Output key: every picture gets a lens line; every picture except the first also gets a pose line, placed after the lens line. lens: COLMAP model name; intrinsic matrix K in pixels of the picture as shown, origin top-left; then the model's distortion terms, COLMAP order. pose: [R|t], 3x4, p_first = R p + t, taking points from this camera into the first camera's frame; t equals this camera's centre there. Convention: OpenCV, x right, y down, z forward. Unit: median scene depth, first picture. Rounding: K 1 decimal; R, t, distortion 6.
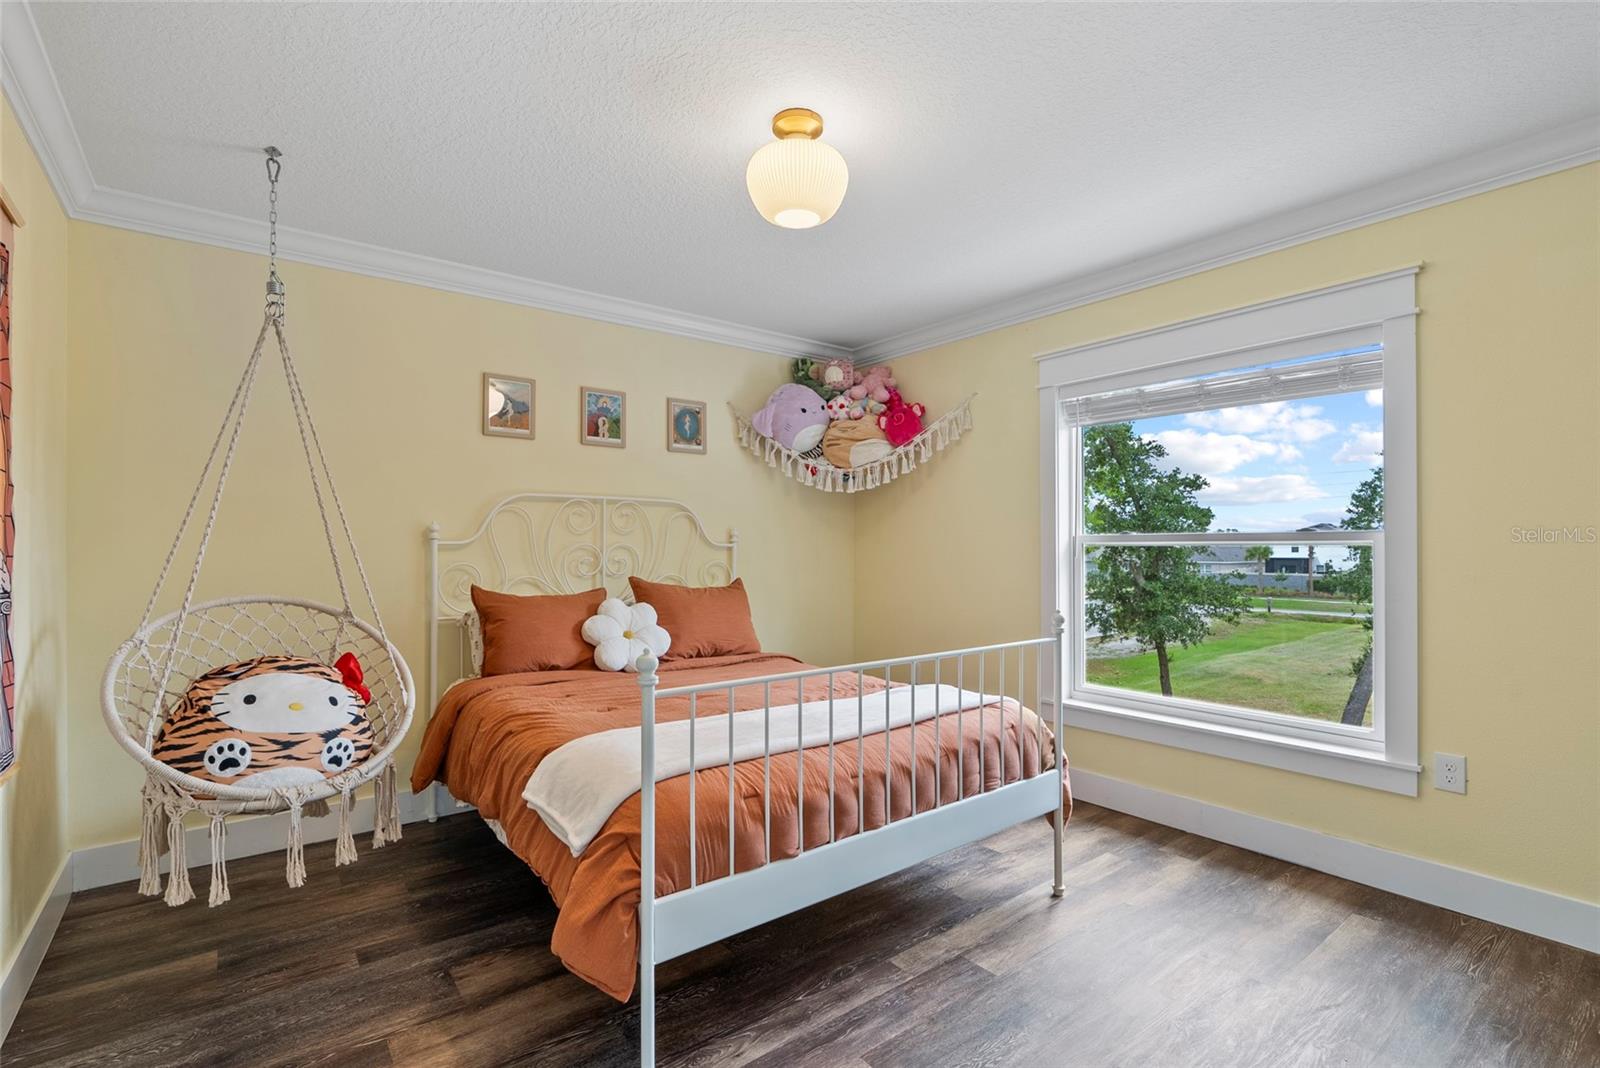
lens RADIAL K [[730.6, 0, 804.7], [0, 730.6, 539.5], [0, 0, 1]] dist [-0.000184, 0.001626]
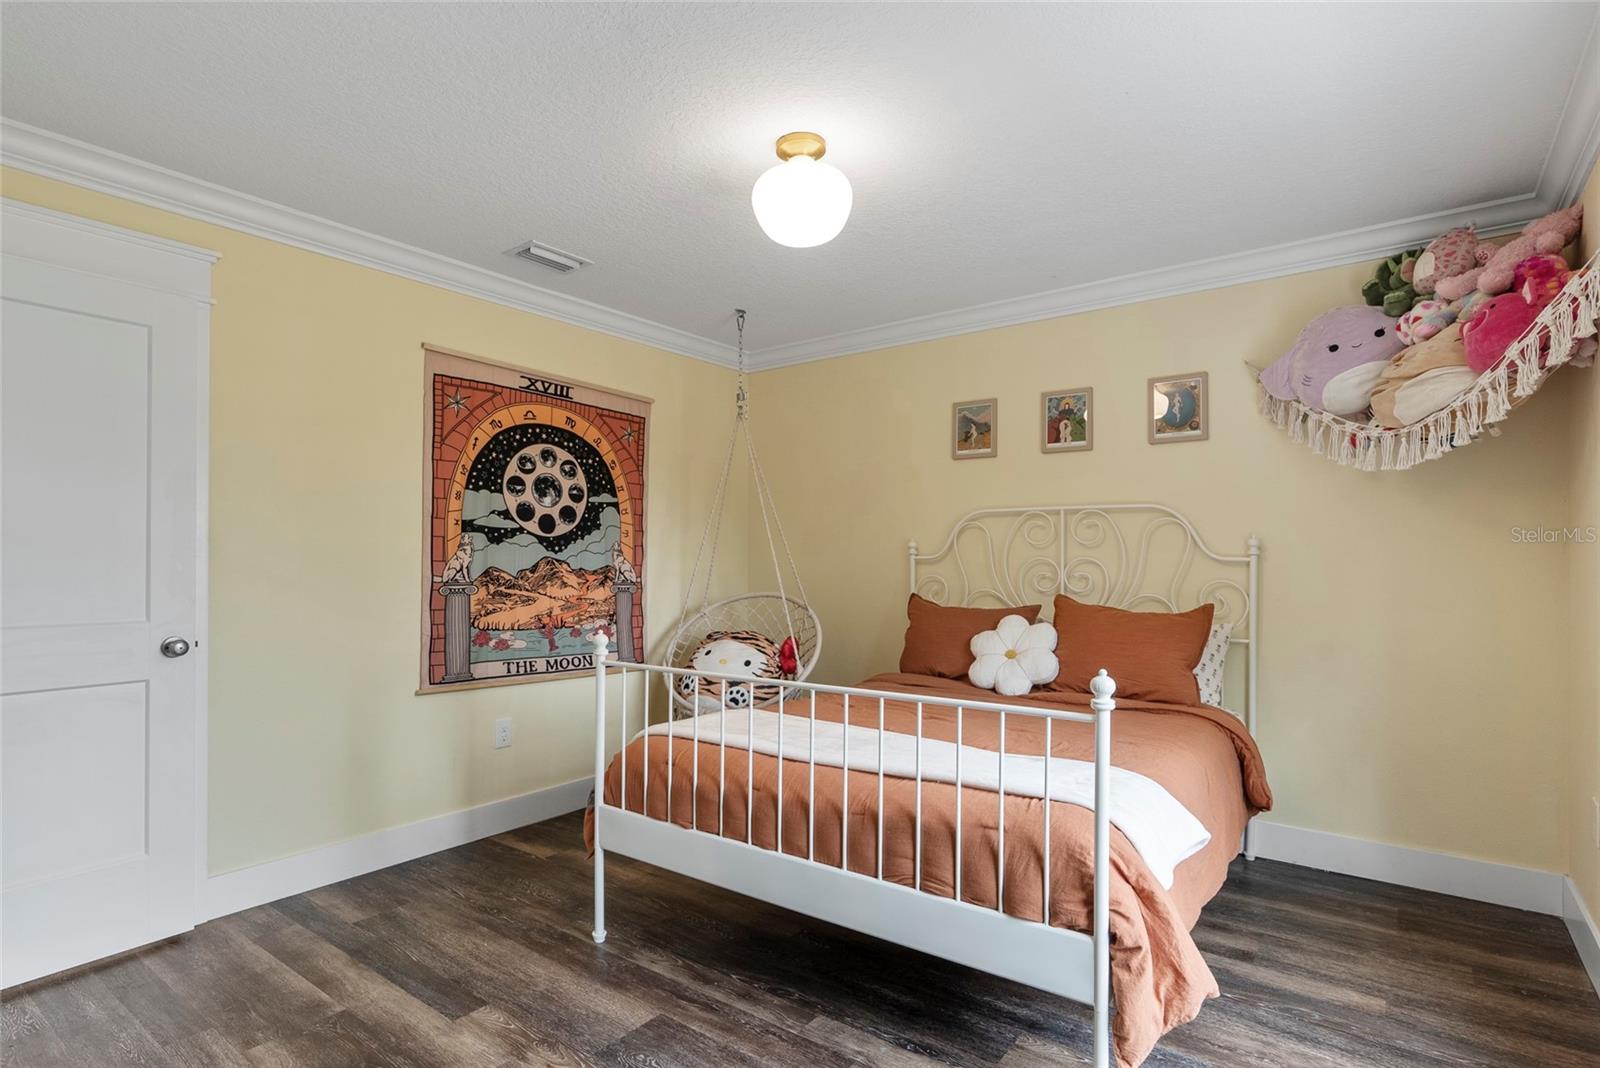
lens RADIAL K [[830.2, 0, 801.8], [0, 830.2, 546.3], [0, 0, 1]] dist [-0.004596, 0.001799]
pose [[0.262202, -0.017096, -0.964862, 0.645118], [0.005853, 0.999853, -0.016126, 0.005571], [0.964995, -0.001419, 0.262263, 0.411022]]
